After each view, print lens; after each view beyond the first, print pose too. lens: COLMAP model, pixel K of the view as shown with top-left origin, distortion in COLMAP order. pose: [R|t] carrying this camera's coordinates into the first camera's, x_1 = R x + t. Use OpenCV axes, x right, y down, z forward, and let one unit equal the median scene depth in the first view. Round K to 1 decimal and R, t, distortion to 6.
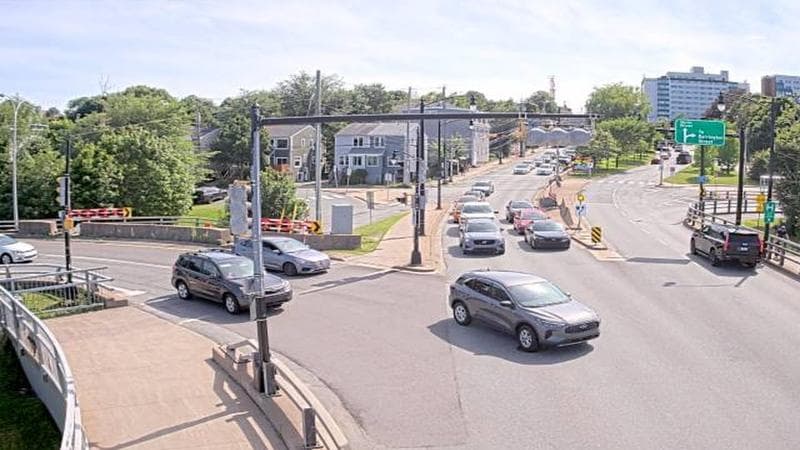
lens RADIAL K [[594.3, 0, 405.4], [0, 594.3, 227.3], [0, 0, 1]] dist [-0.000083, -0.001348]
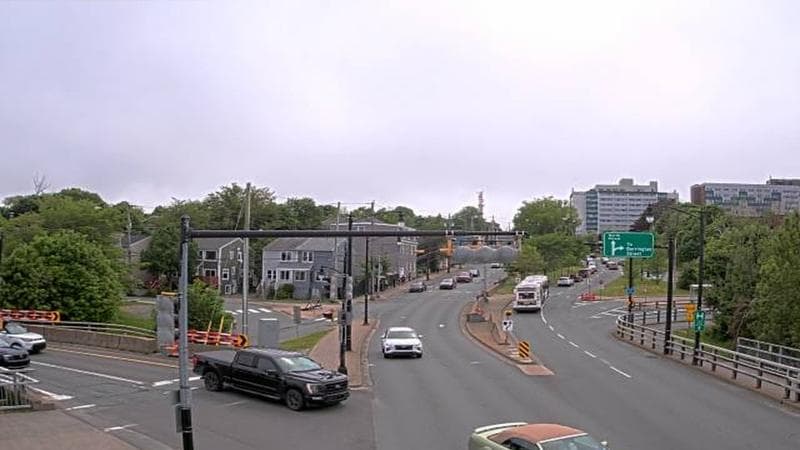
lens RADIAL K [[594.3, 0, 405.4], [0, 594.3, 227.3], [0, 0, 1]] dist [-0.000083, -0.001348]
pose [[0.999604, 0.012946, 0.024981, 0.093311], [-0.011574, 0.998458, -0.054295, -0.136962], [-0.025646, 0.053984, 0.998212, -0.007699]]
